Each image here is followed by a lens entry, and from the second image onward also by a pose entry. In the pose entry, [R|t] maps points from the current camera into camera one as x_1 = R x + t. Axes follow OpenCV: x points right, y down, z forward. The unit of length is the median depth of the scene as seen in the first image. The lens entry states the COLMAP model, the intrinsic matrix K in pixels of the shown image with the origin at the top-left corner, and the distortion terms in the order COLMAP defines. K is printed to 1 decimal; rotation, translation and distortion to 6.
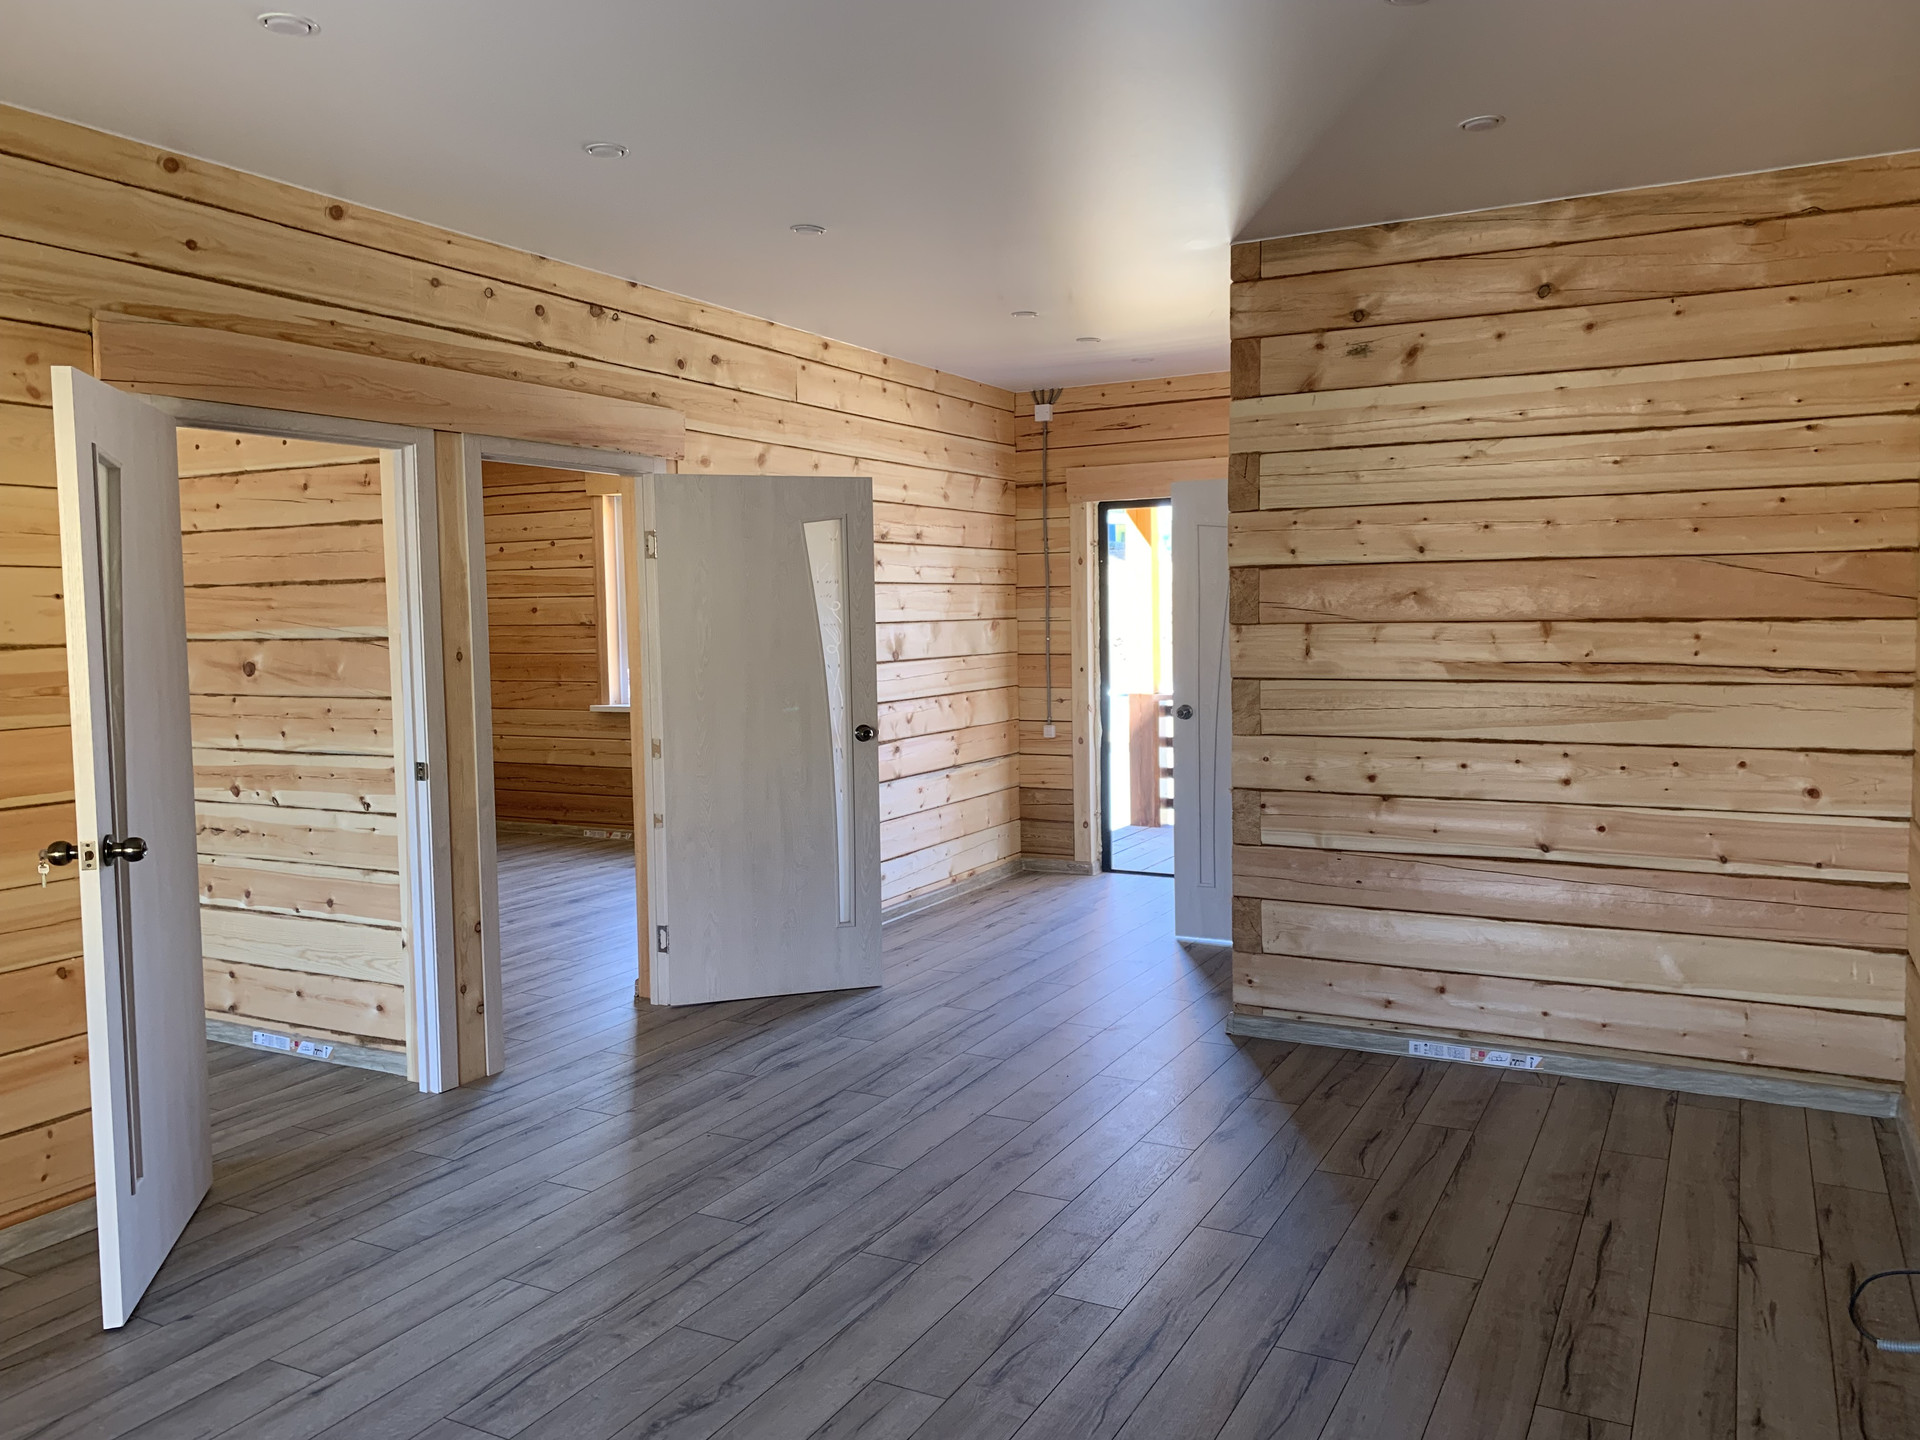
lens RADIAL K [[1482.7, 0, 964.0], [0, 1482.7, 711.9], [0, 0, 1]] dist [0.033387, -0.038847]
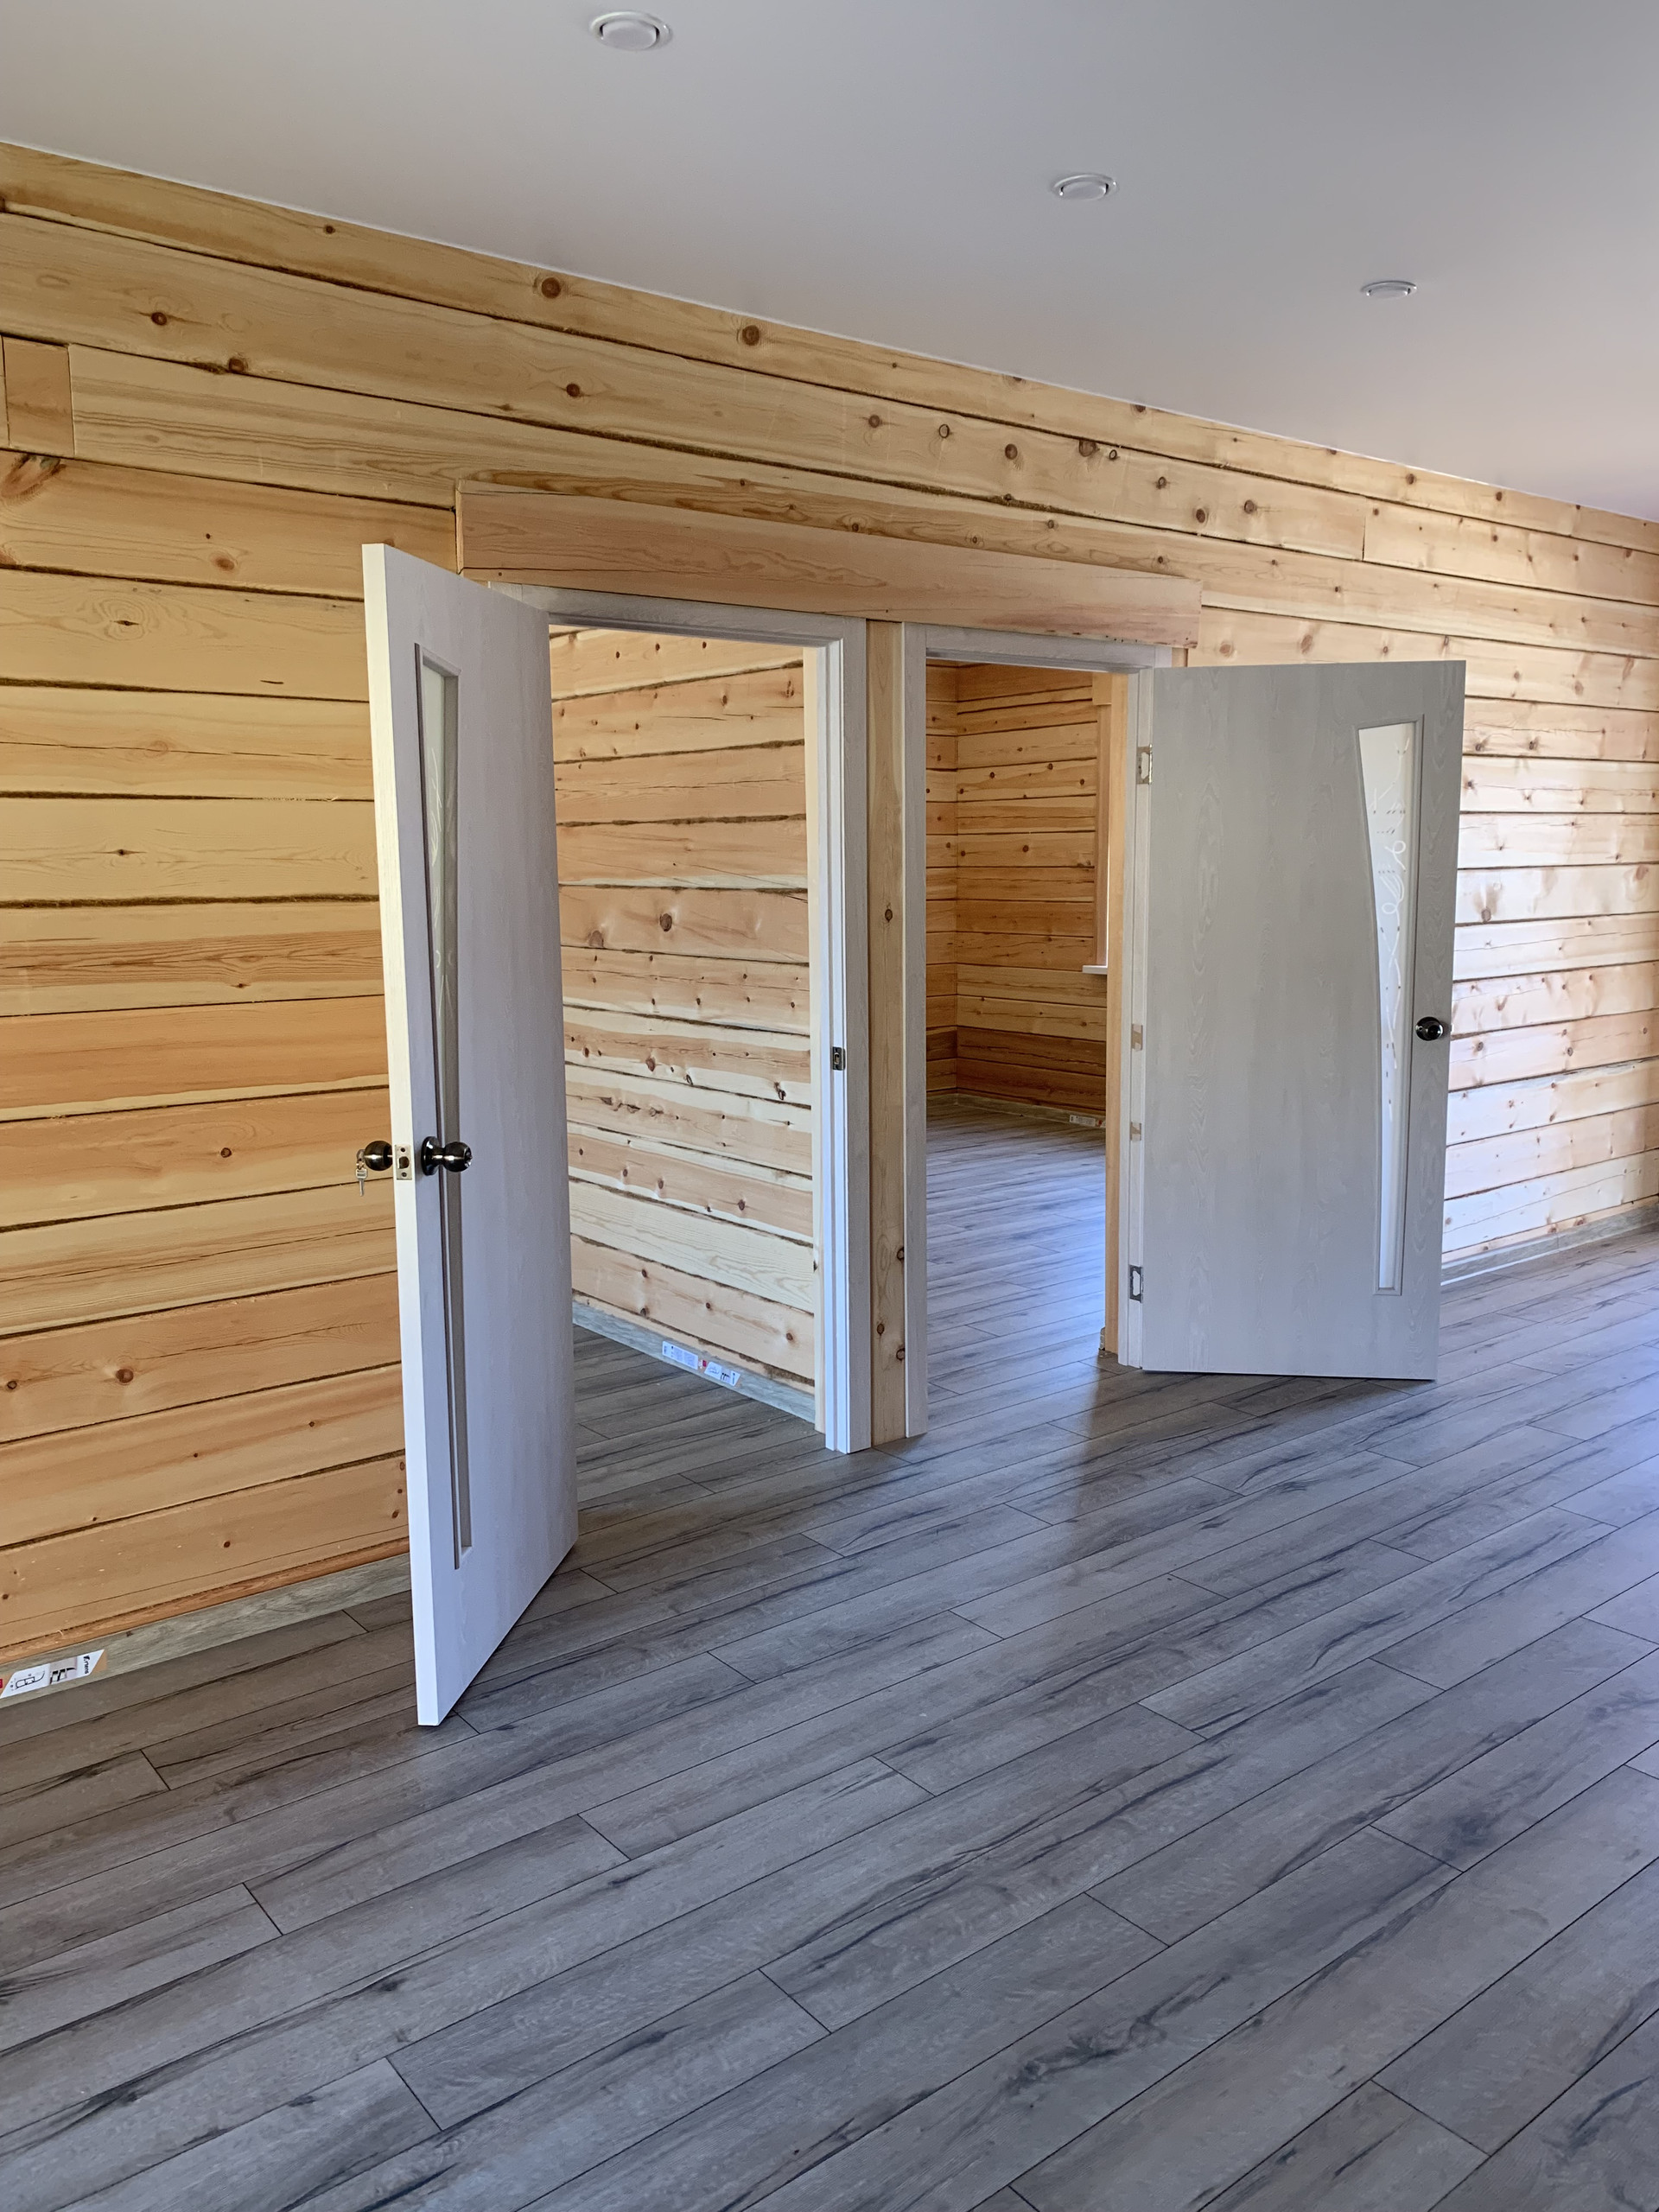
lens RADIAL K [[1708.1, 0, 834.9], [0, 1708.1, 1099.7], [0, 0, 1]] dist [0.033387, -0.038847]
pose [[0.917310, 0.063742, -0.393038, -0.004973], [-0.031897, 0.995694, 0.087036, -0.017215], [0.396894, -0.067302, 0.915394, 0.160466]]
